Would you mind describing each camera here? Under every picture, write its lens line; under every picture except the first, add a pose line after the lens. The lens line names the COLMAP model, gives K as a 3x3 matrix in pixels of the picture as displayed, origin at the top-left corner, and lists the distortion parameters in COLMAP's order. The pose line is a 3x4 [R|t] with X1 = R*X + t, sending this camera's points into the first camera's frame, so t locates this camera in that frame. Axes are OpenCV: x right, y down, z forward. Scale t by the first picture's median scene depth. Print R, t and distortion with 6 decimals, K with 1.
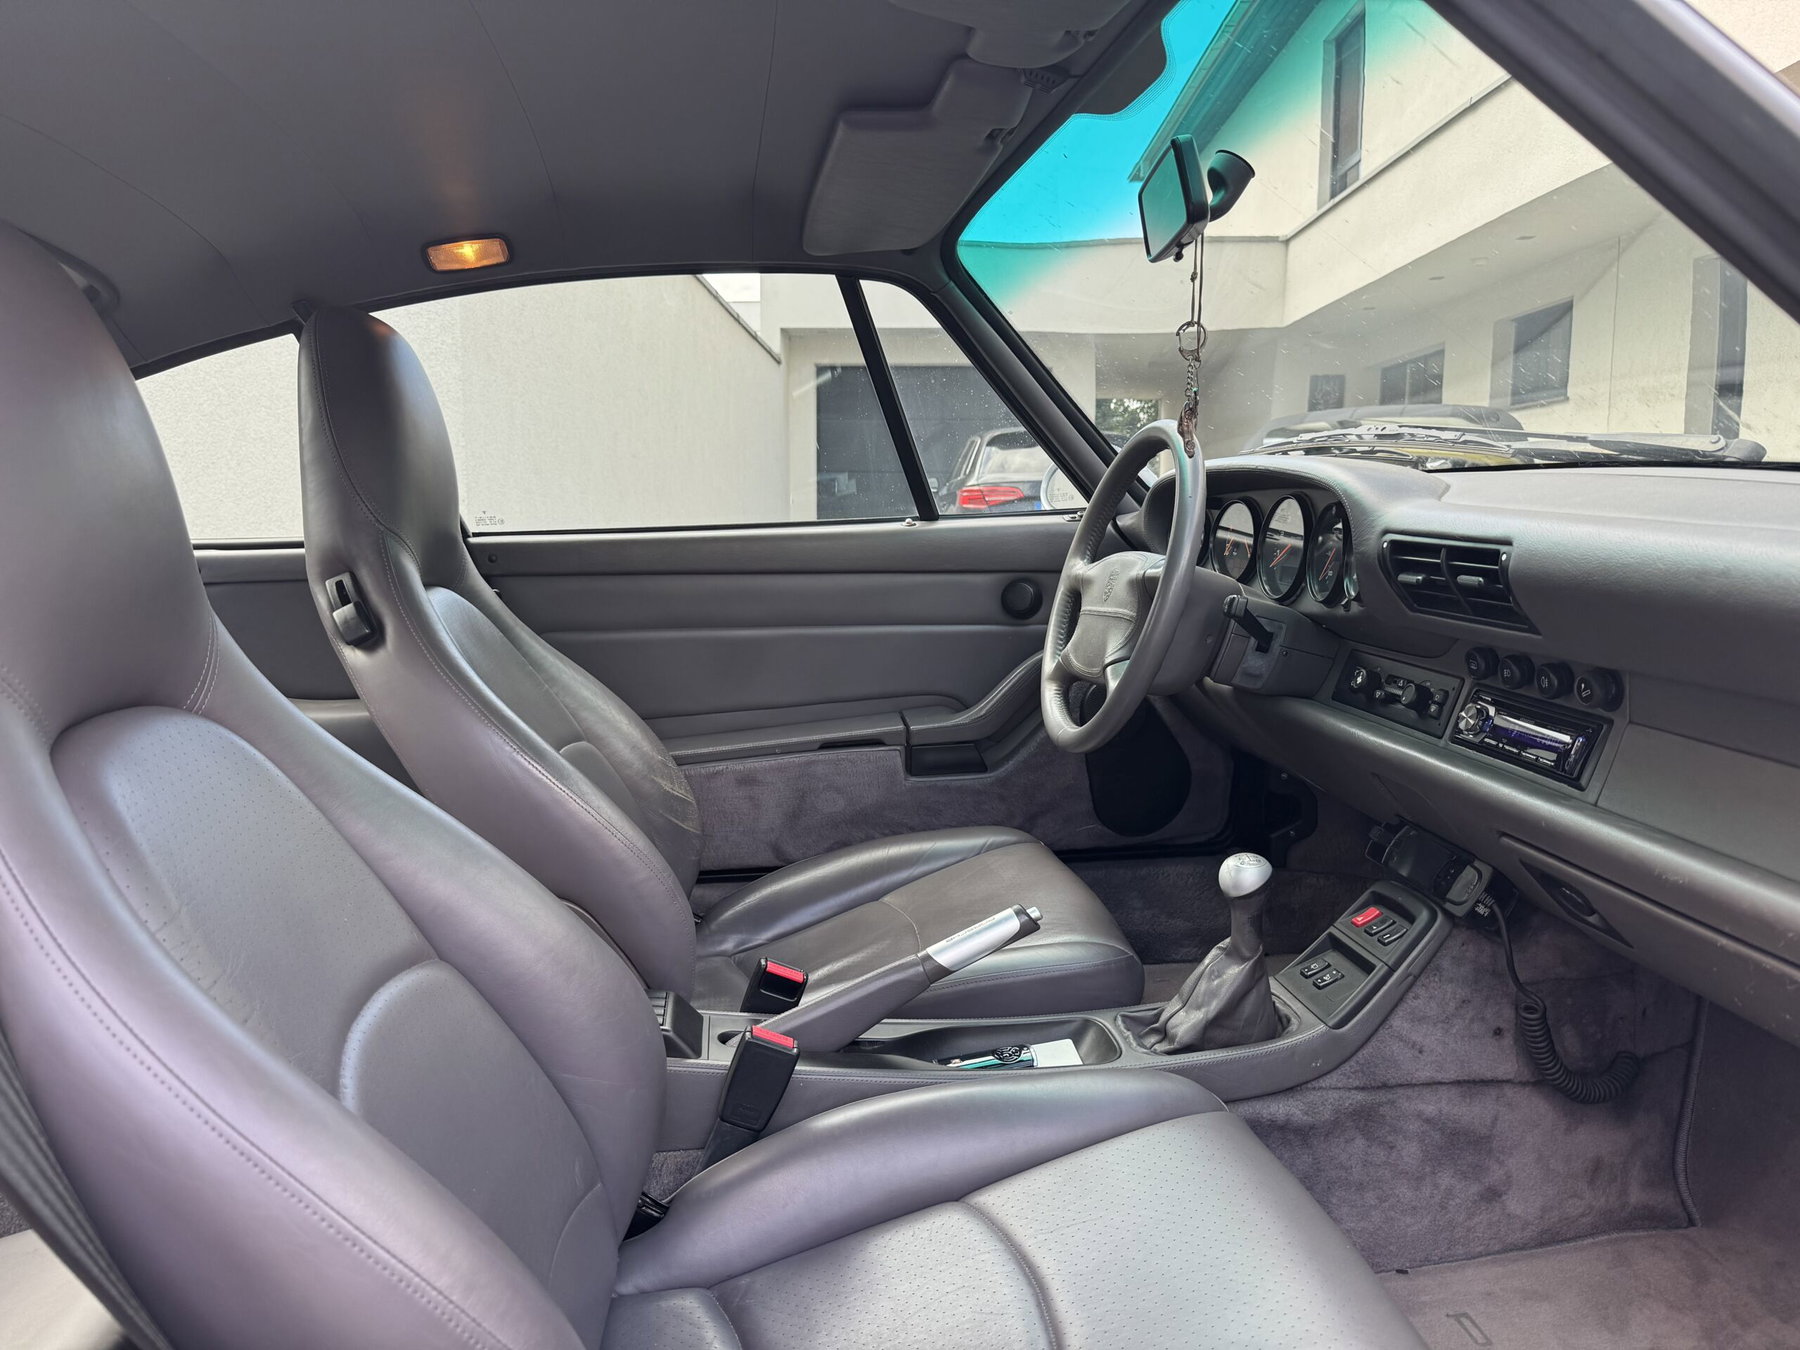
lens RADIAL K [[1273.7, 0, 905.5], [0, 1273.7, 682.8], [0, 0, 1]] dist [0.017492, -0.034361]
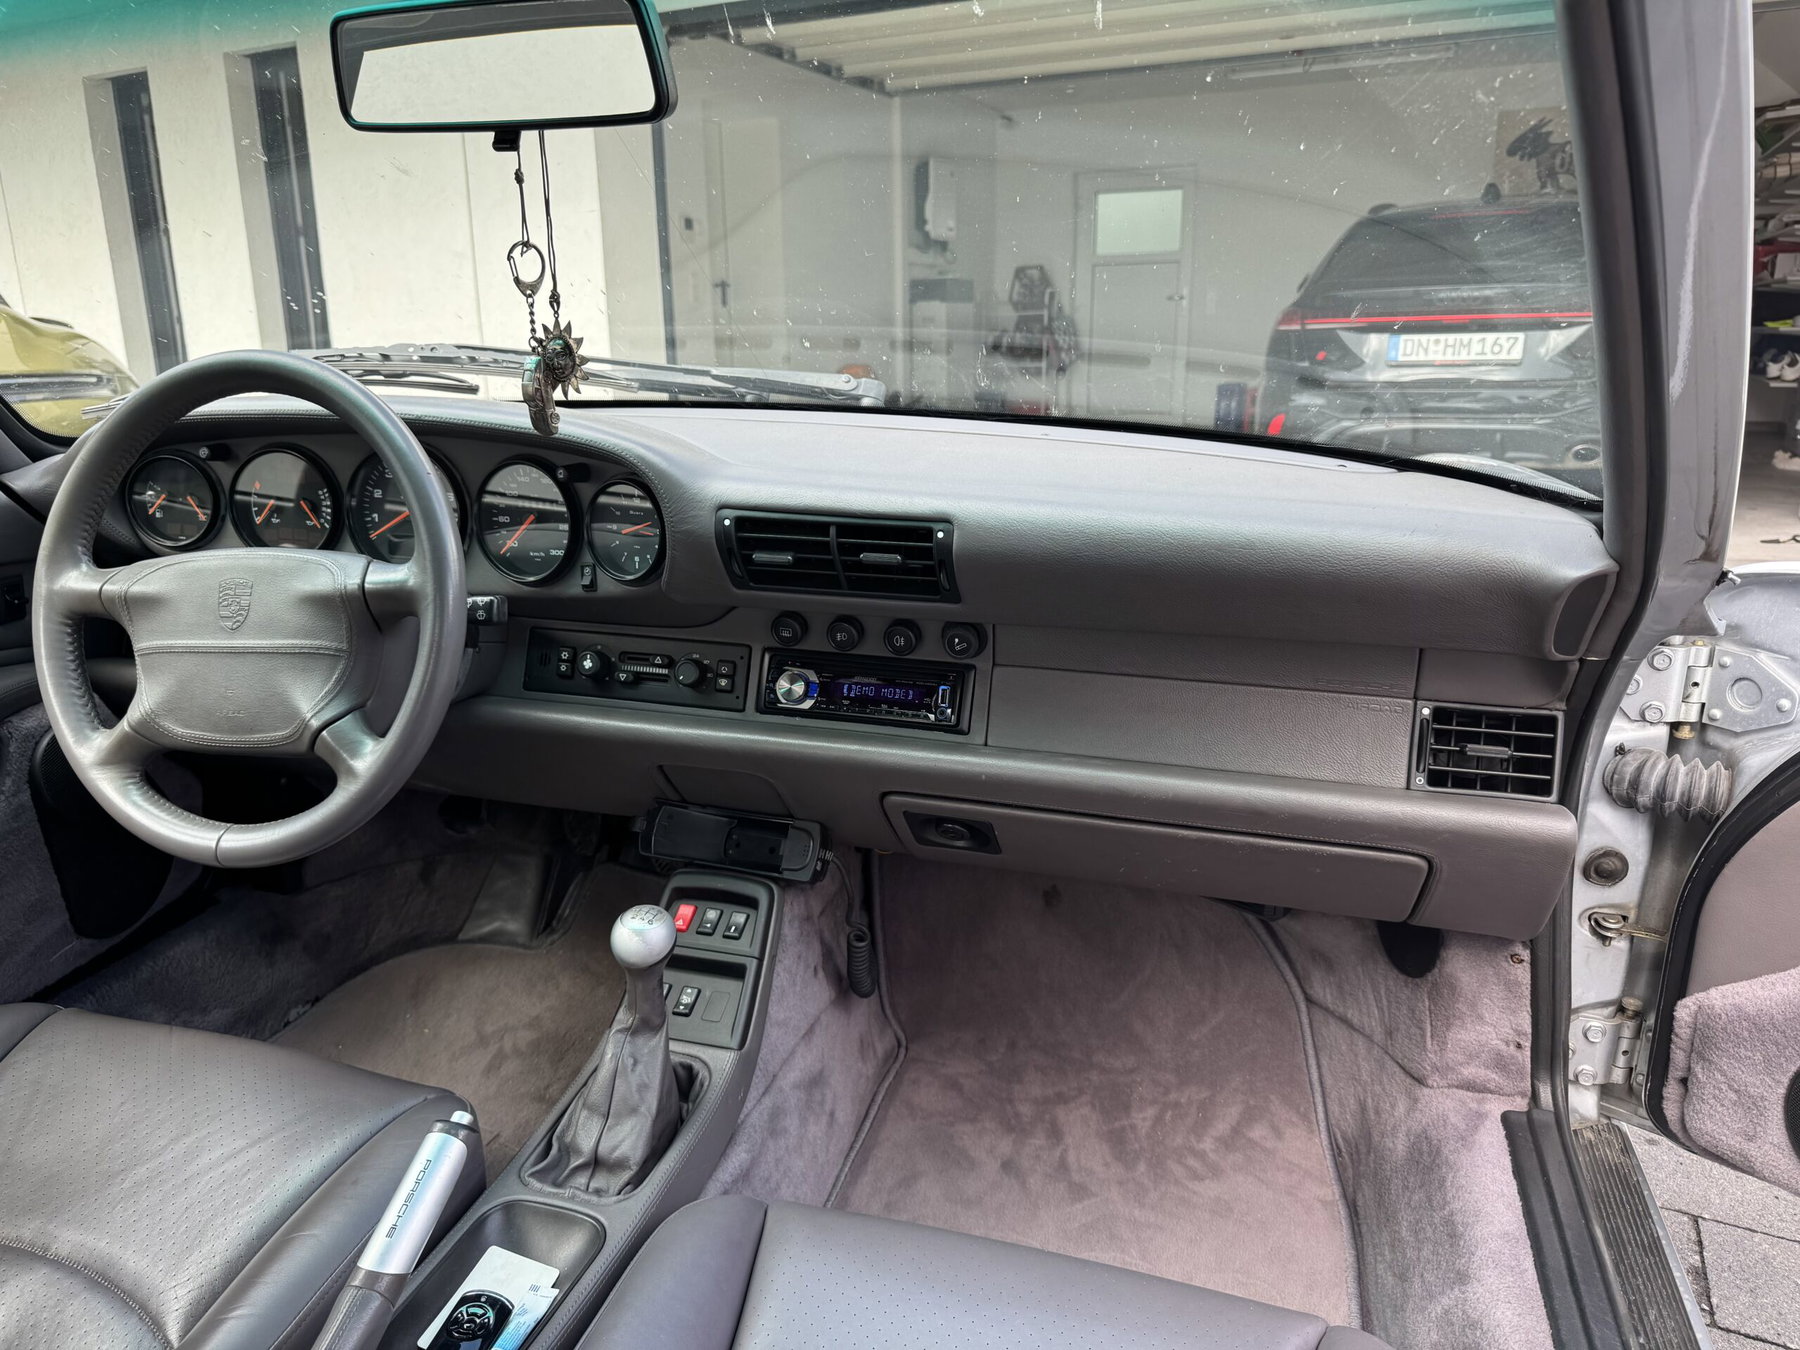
lens RADIAL K [[1273.7, 0, 901.9], [0, 1273.7, 663.6], [0, 0, 1]] dist [0.017492, -0.034361]
pose [[0.416548, -0.242945, 0.876051, -0.348524], [0.137871, 0.969368, 0.203268, -0.166456], [-0.898598, 0.036111, 0.437283, 0.483274]]
